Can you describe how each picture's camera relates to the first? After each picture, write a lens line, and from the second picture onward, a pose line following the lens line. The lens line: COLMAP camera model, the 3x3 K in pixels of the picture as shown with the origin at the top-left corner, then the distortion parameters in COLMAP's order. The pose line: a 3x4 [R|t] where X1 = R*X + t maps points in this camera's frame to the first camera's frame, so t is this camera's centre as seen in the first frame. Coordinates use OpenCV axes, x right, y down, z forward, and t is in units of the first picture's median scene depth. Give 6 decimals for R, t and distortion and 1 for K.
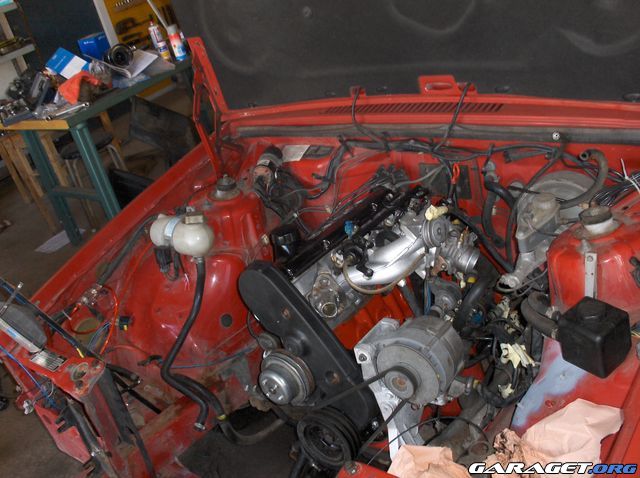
lens RADIAL K [[681.3, 0, 298.9], [0, 681.3, 239.9], [0, 0, 1]] dist [-0.187677, 0.228929]
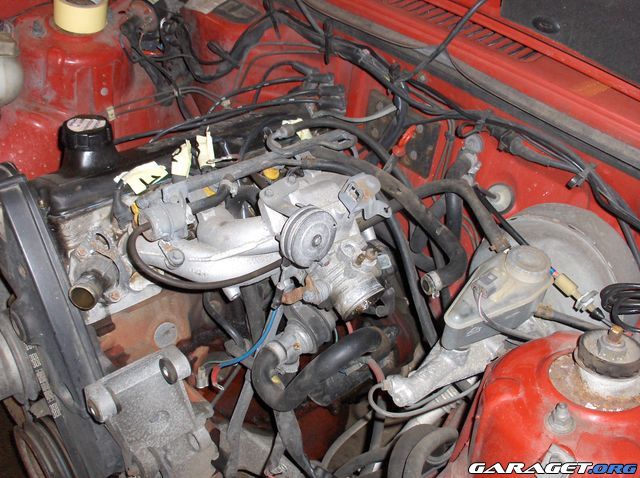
lens RADIAL K [[681.3, 0, 298.9], [0, 681.3, 239.9], [0, 0, 1]] dist [-0.187677, 0.228929]
pose [[0.933258, 0.352489, 0.069153, 0.123109], [-0.359111, 0.911080, 0.202419, -0.089609], [0.008346, -0.213742, 0.976854, 0.381982]]
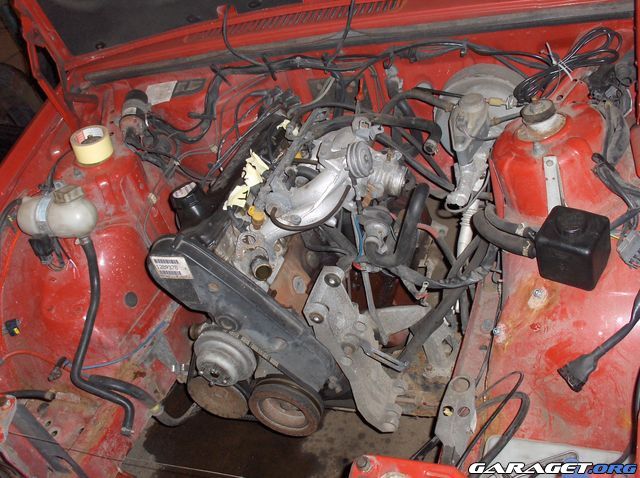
lens RADIAL K [[681.3, 0, 298.9], [0, 681.3, 239.9], [0, 0, 1]] dist [-0.187677, 0.228929]
pose [[0.952428, -0.225415, 0.205106, -0.063463], [0.195362, 0.968116, 0.156793, -0.051461], [-0.233910, -0.109264, 0.966099, 0.122154]]
